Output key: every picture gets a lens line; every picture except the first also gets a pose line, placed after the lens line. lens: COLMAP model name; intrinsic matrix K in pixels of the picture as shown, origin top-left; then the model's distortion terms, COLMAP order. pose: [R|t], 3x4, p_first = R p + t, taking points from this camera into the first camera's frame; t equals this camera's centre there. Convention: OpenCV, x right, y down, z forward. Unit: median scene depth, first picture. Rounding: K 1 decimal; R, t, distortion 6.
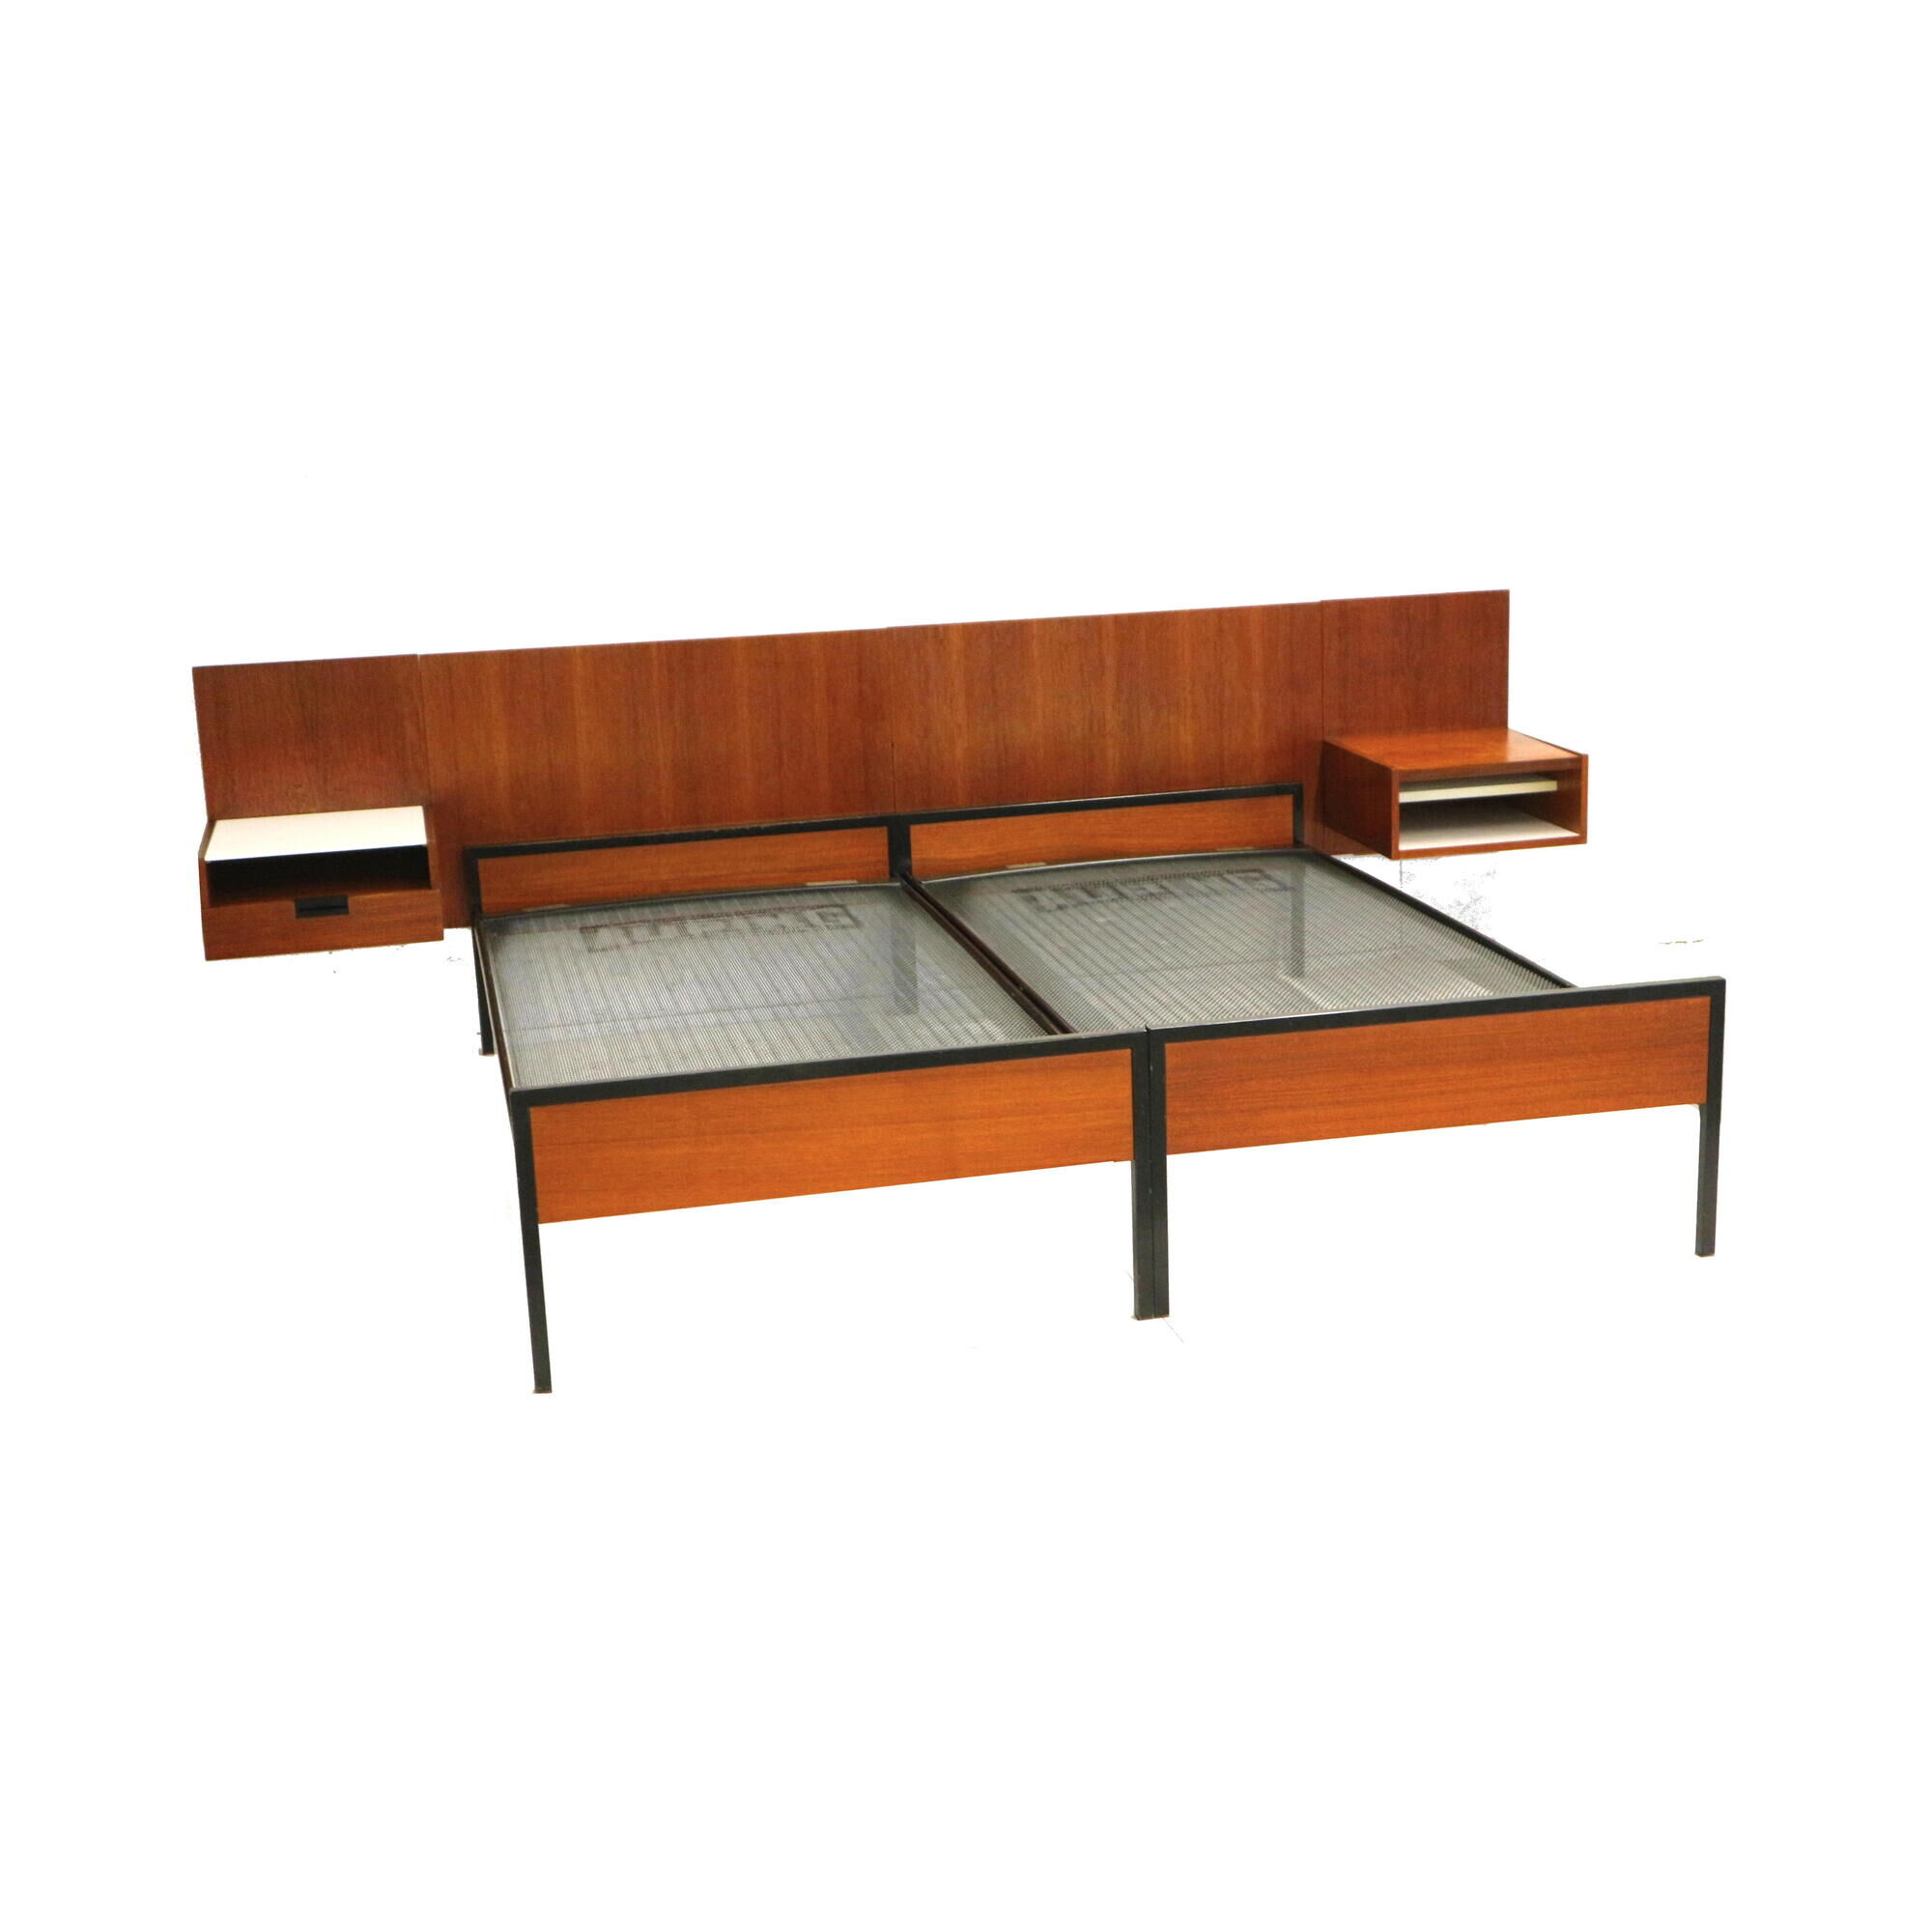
lens RADIAL K [[2484.0, 0, 966.0], [0, 2484.0, 966.0], [0, 0, 1]] dist [0.004990, 0.014771]
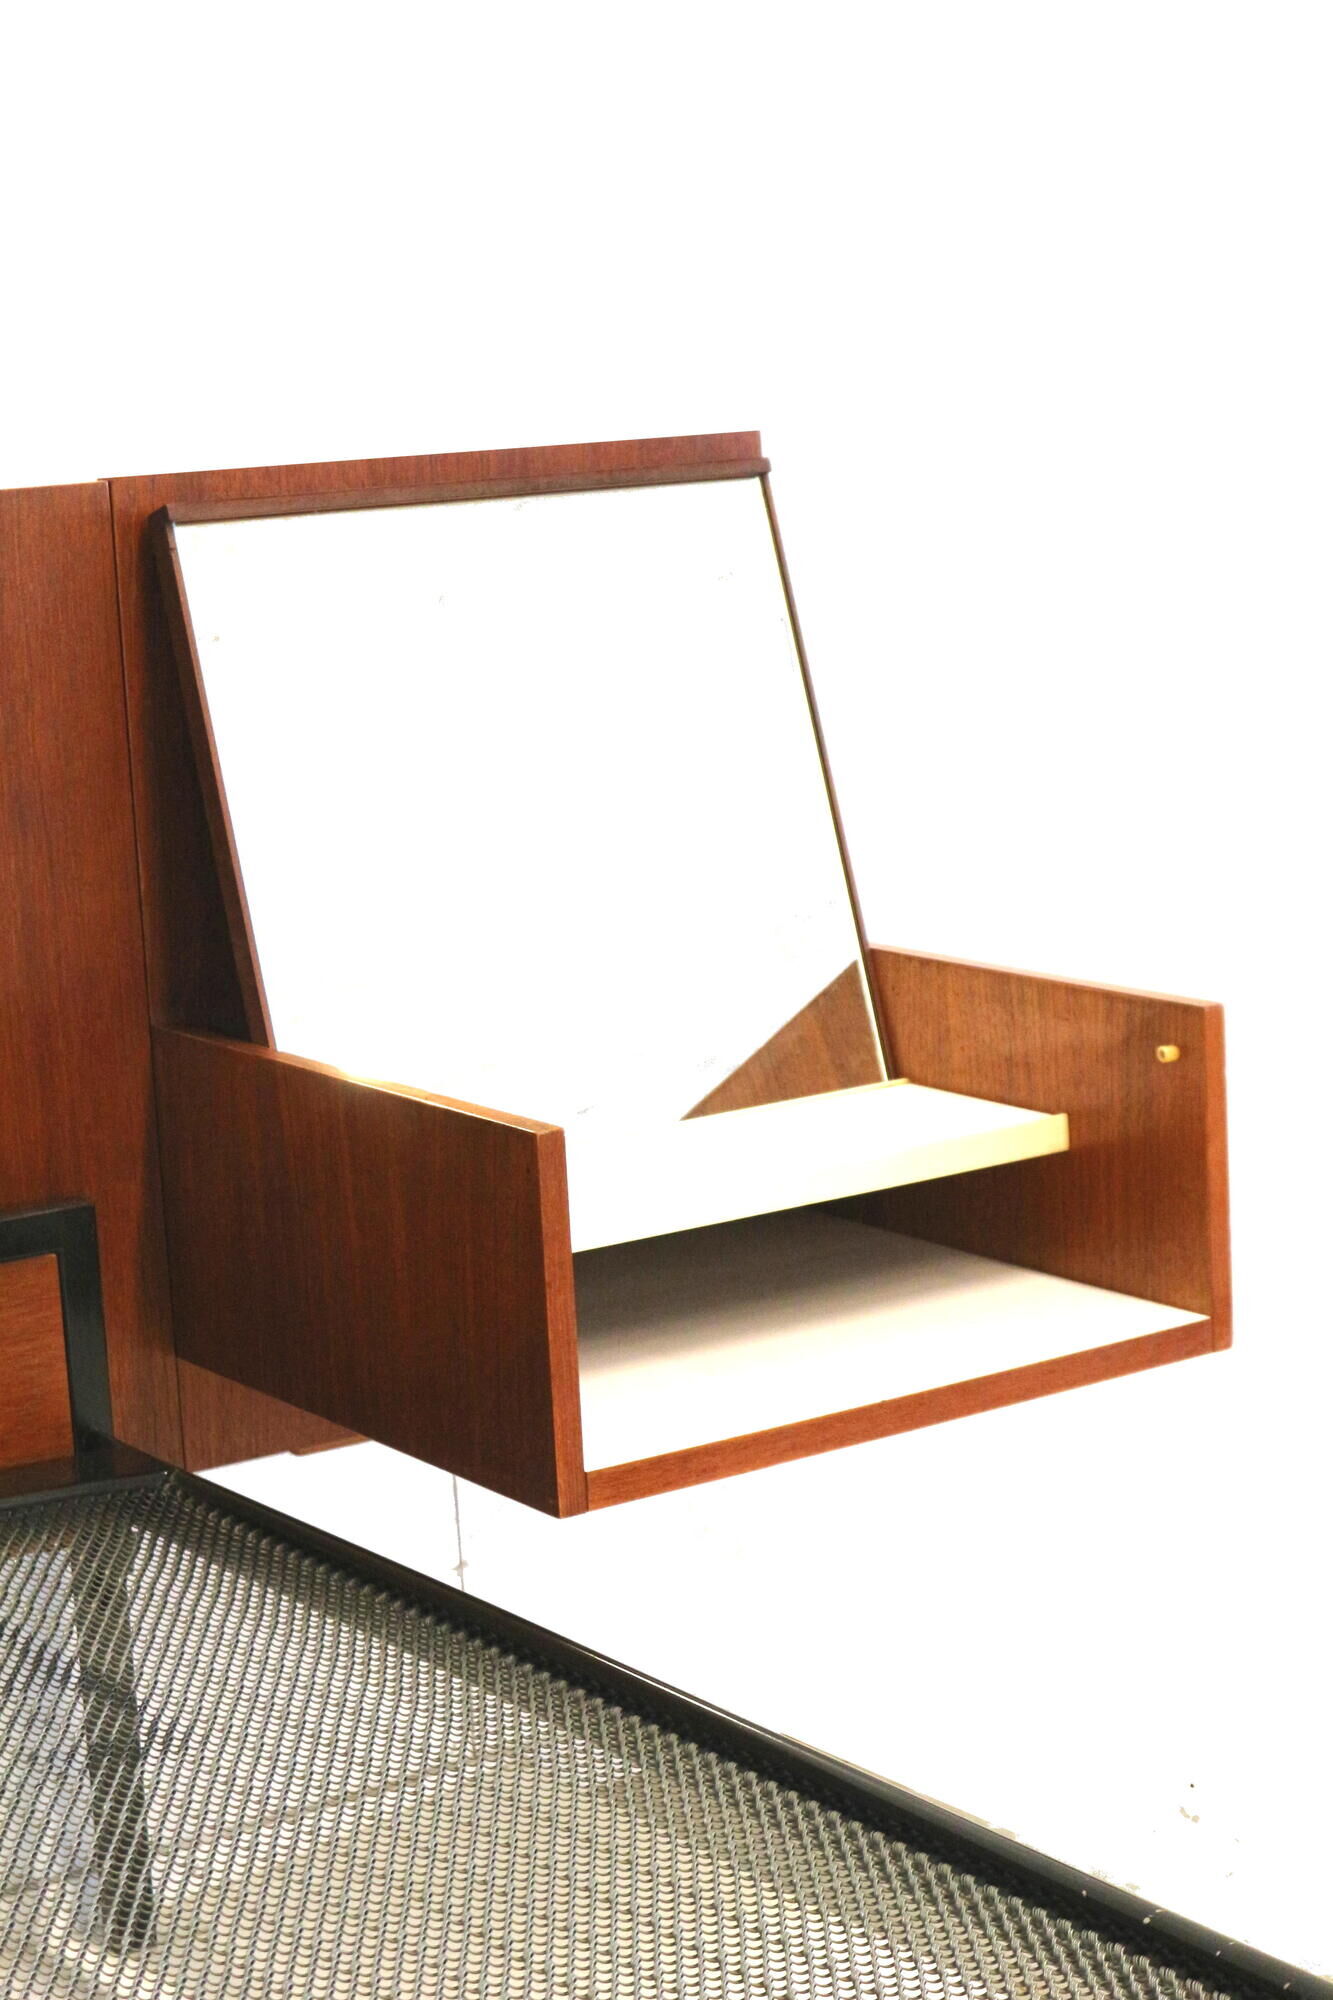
lens RADIAL K [[3832.3, 0, 666.5], [0, 3832.3, 1000.0], [0, 0, 1]] dist [-0.017583, -0.076768]
pose [[0.940169, -0.062796, 0.334872, 0.065916], [0.103974, 0.988864, -0.106477, -0.049750], [-0.324456, 0.134925, 0.936228, 0.657936]]
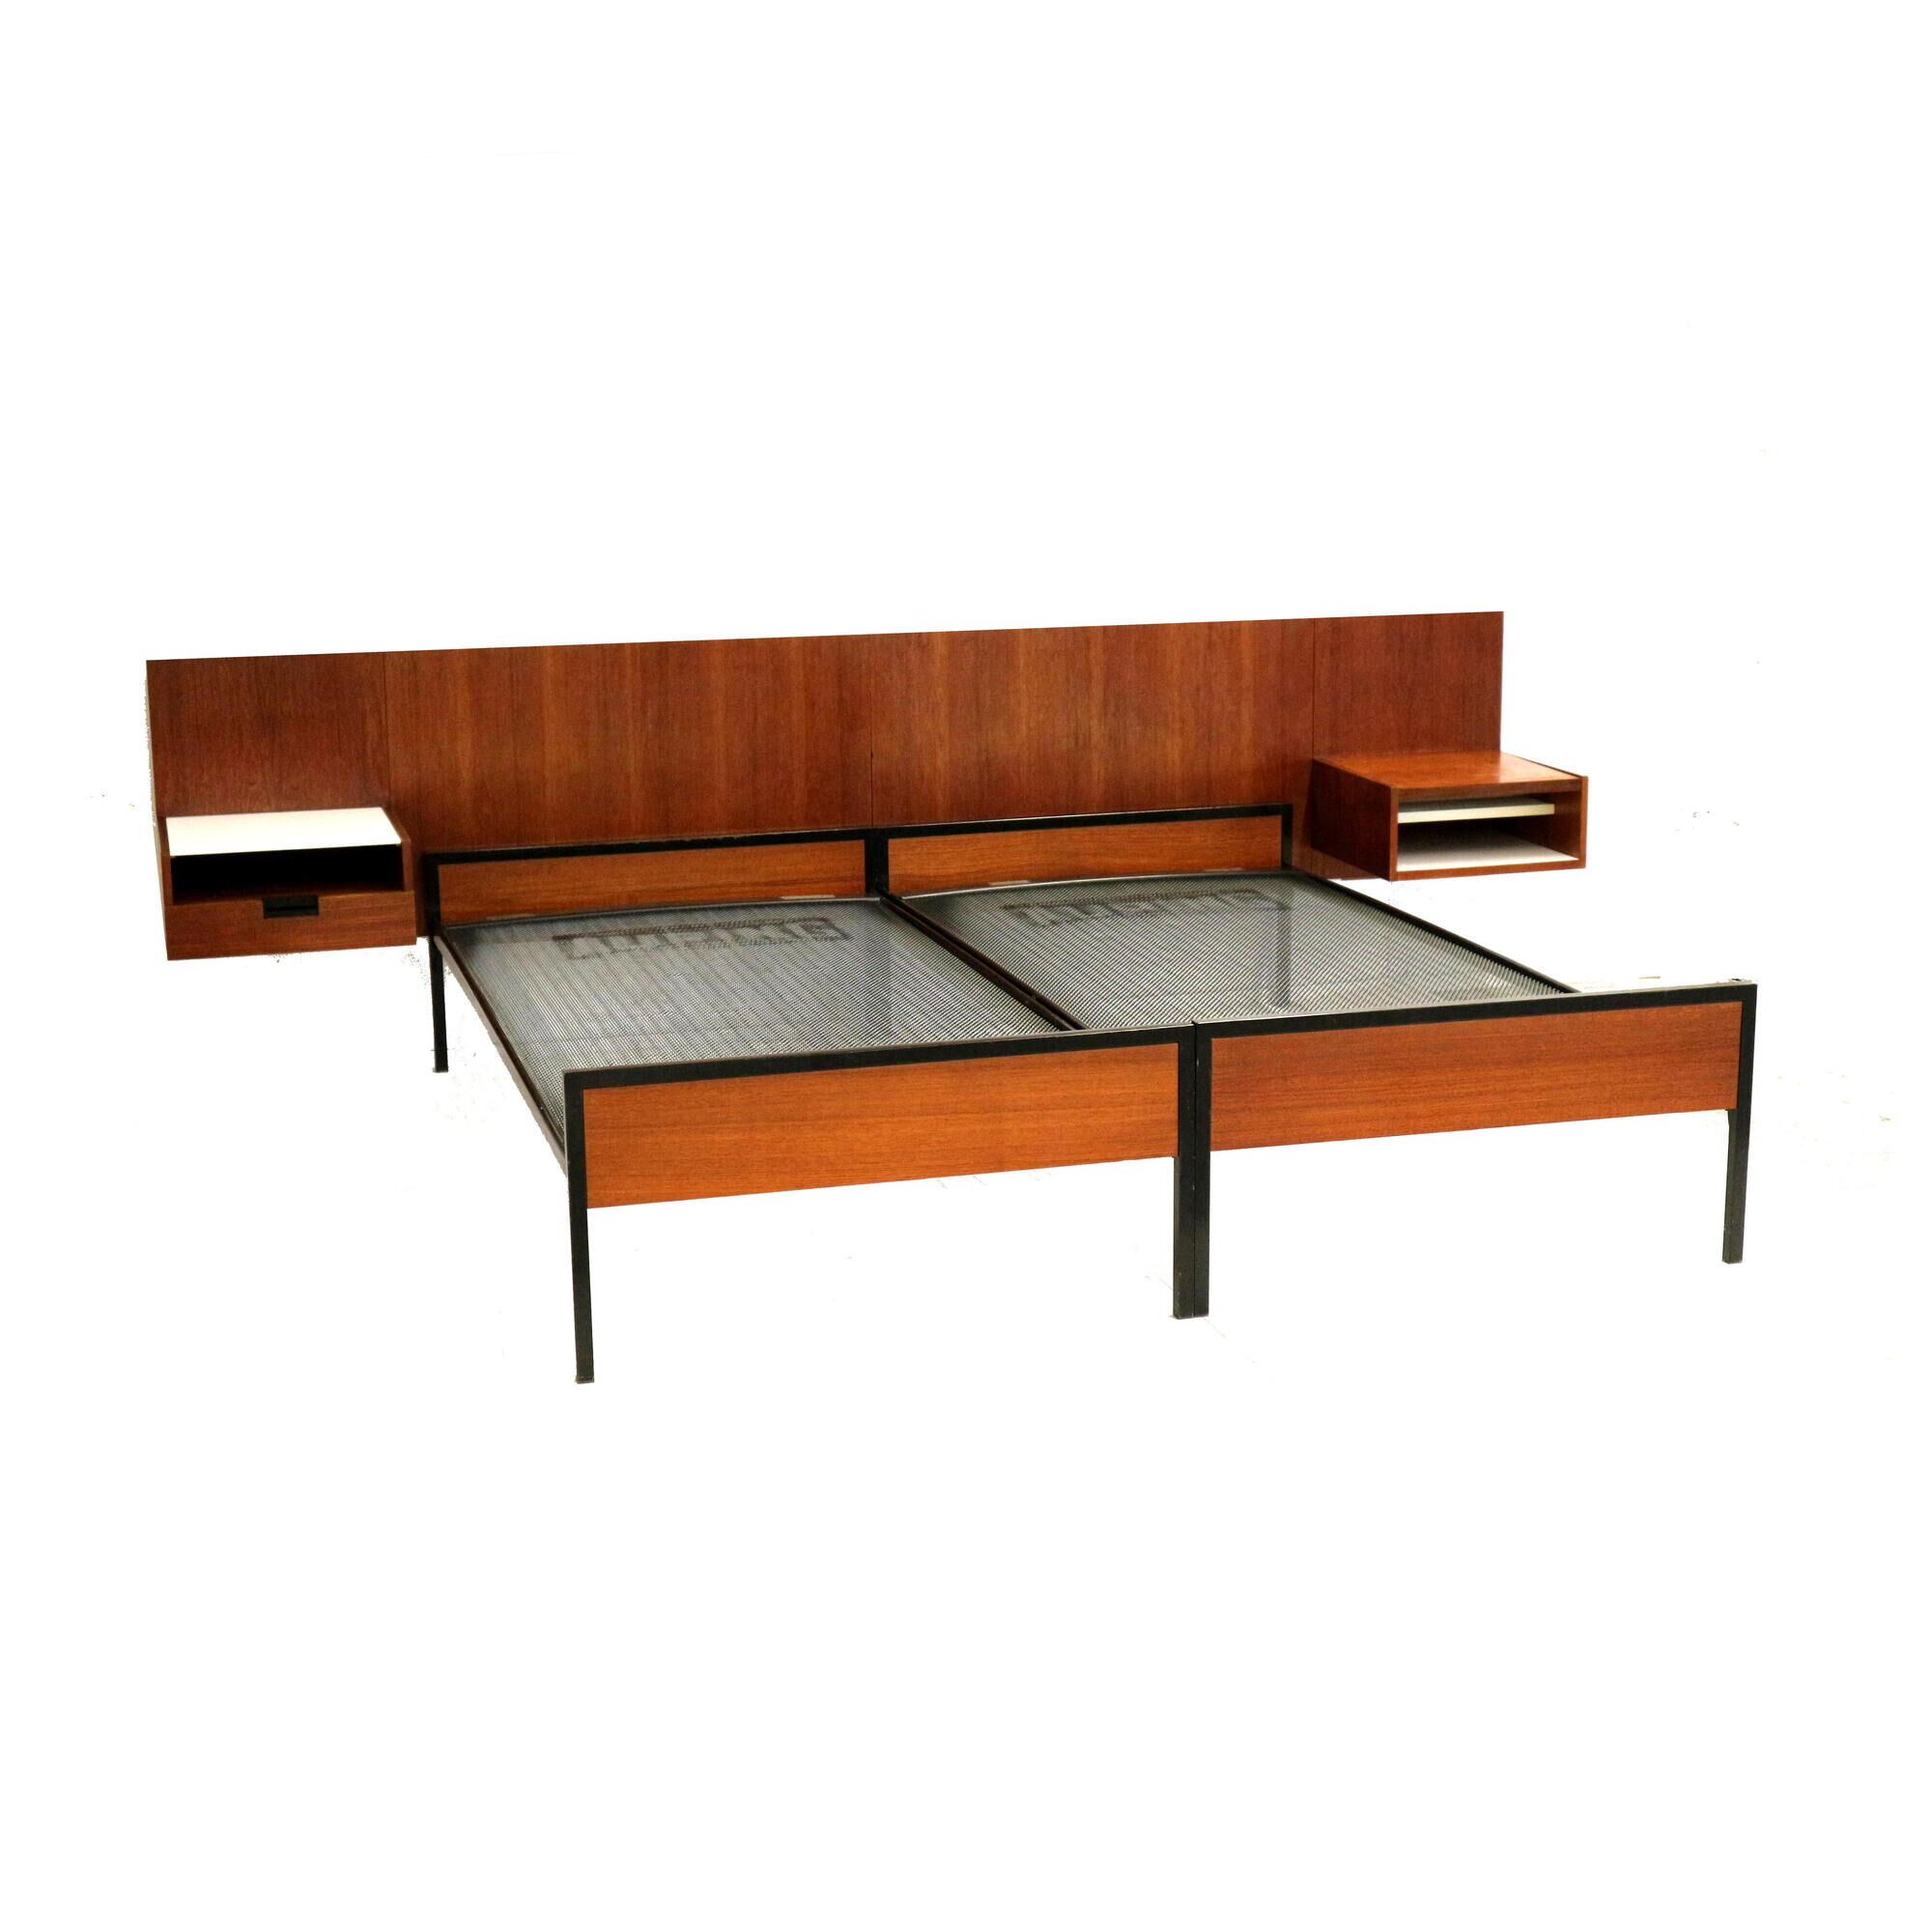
lens RADIAL K [[2832.0, 0, 966.0], [0, 2832.0, 966.0], [0, 0, 1]] dist [-0.002703, -0.019476]
pose [[0.997499, 0.013922, 0.069300, -0.070799], [-0.011560, 0.999342, -0.034371, 0.030849], [-0.069733, 0.033484, 0.997004, -0.092384]]
